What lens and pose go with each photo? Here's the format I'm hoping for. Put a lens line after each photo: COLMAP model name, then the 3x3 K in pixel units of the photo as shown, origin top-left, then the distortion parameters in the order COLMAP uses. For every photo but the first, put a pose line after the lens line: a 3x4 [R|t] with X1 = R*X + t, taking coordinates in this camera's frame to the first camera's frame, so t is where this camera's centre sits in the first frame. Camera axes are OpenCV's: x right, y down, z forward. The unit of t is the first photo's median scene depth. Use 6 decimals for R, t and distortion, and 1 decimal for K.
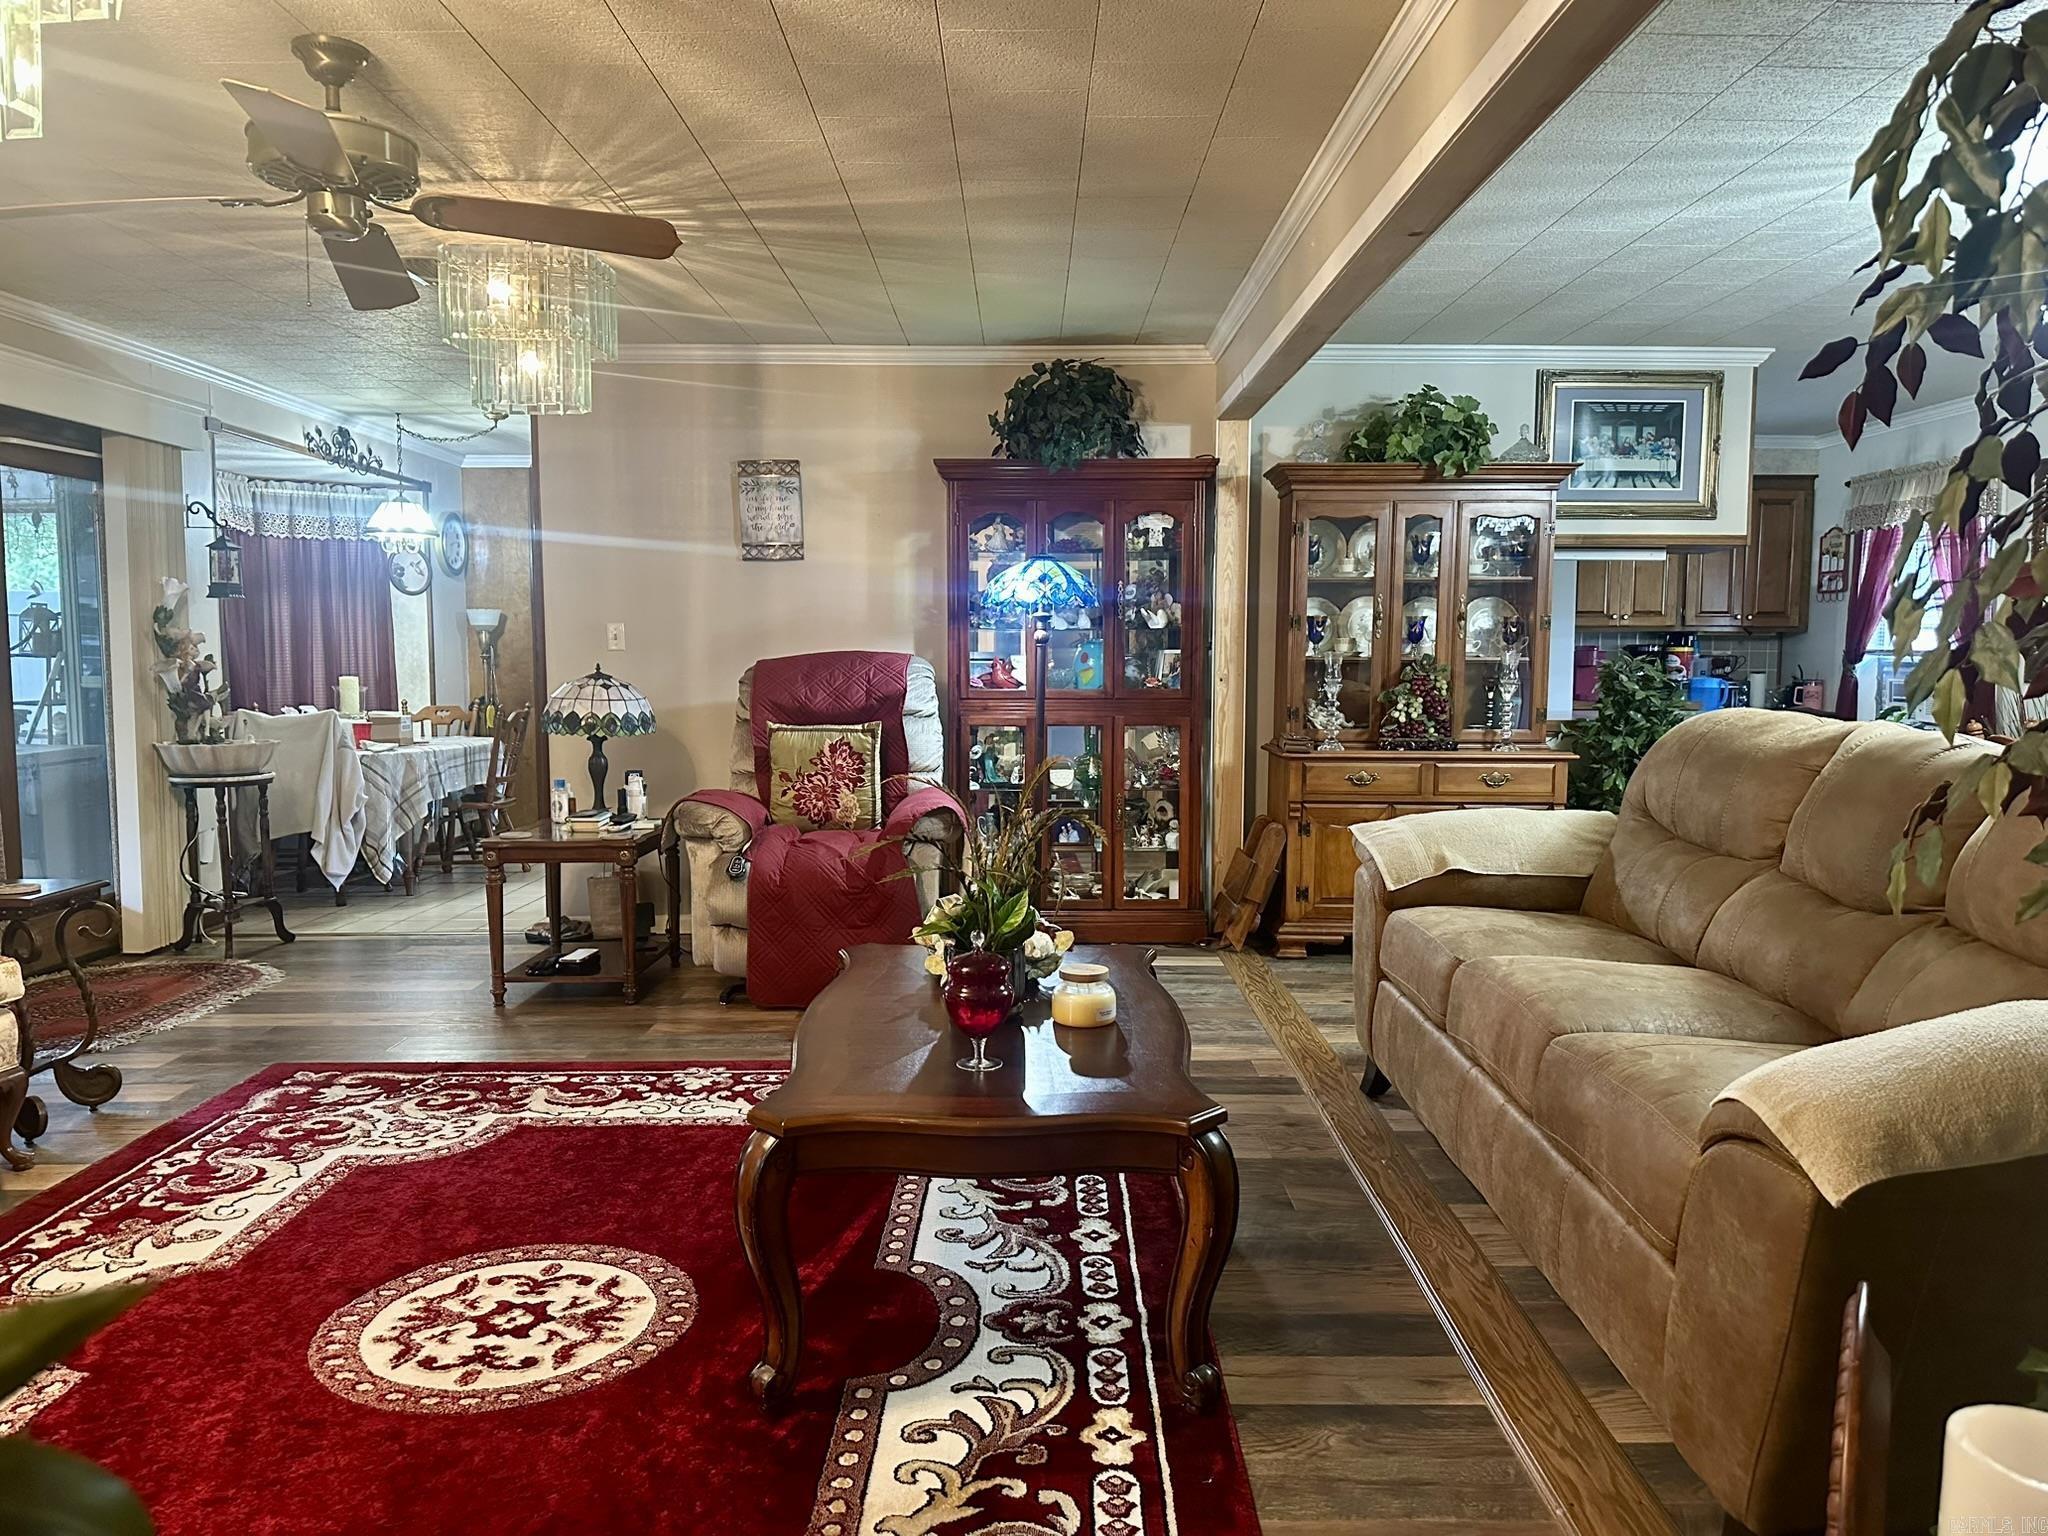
lens RADIAL K [[1445.6, 0, 1025.0], [0, 1445.6, 781.4], [0, 0, 1]] dist [0.072935, -0.093648]
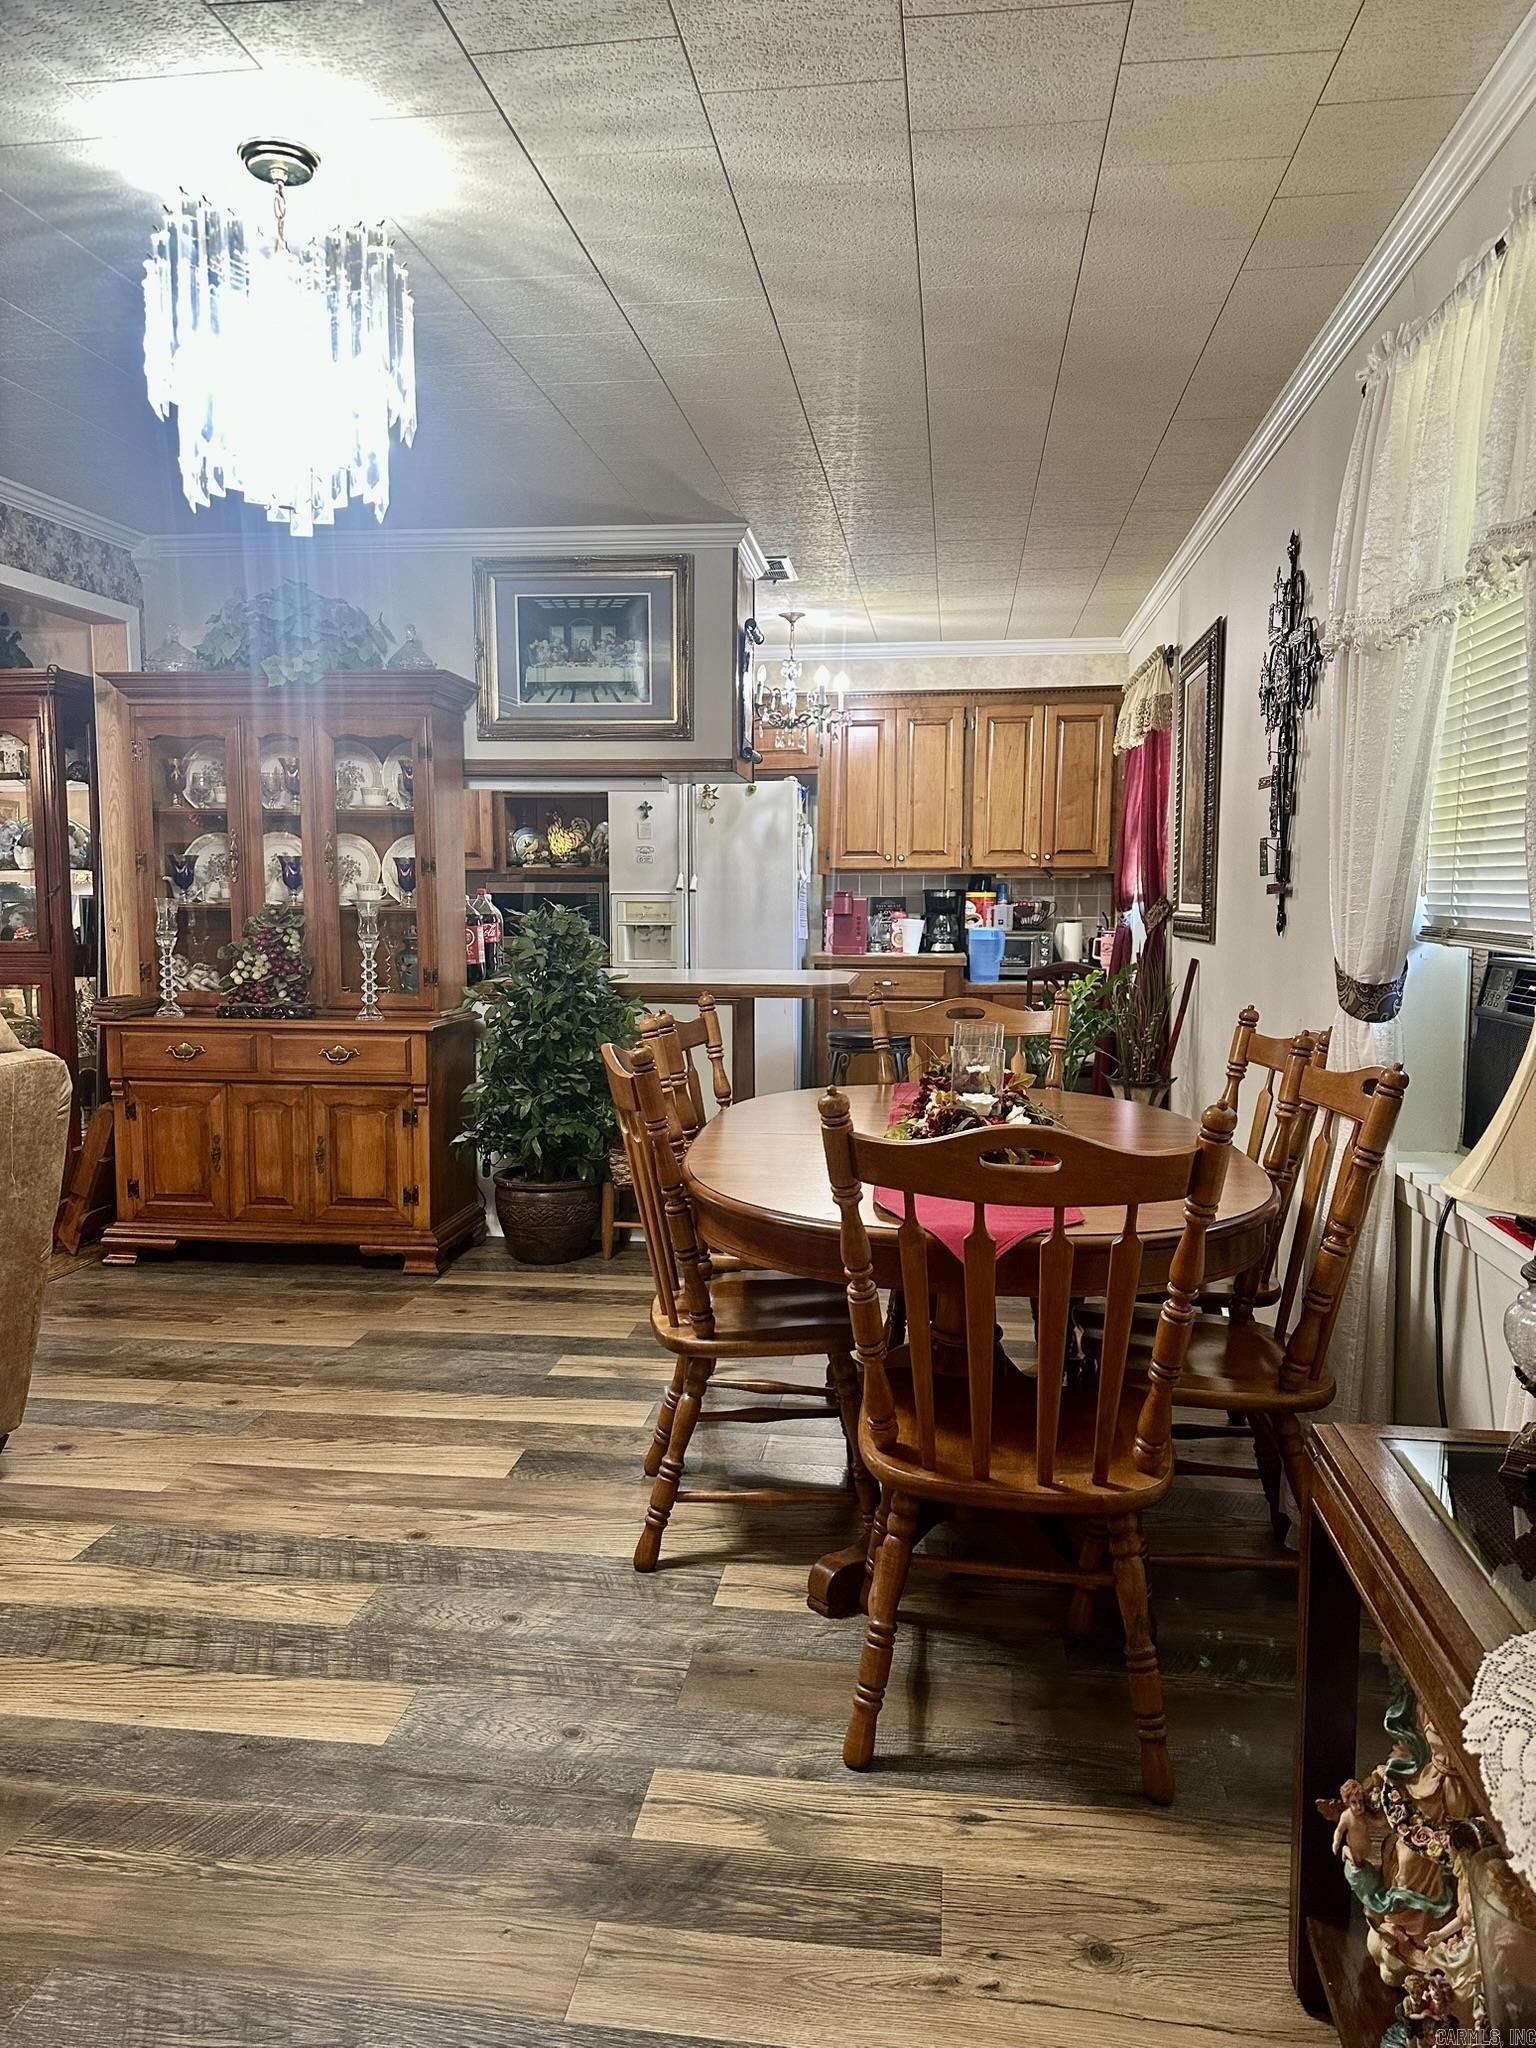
lens RADIAL K [[1445.6, 0, 760.1], [0, 1445.6, 1025.1], [0, 0, 1]] dist [0.072935, -0.093648]
pose [[0.989873, 0.012279, -0.141424, 0.916630], [-0.011746, 0.999920, 0.004604, -0.033597], [0.141469, -0.002896, 0.989938, 0.294916]]
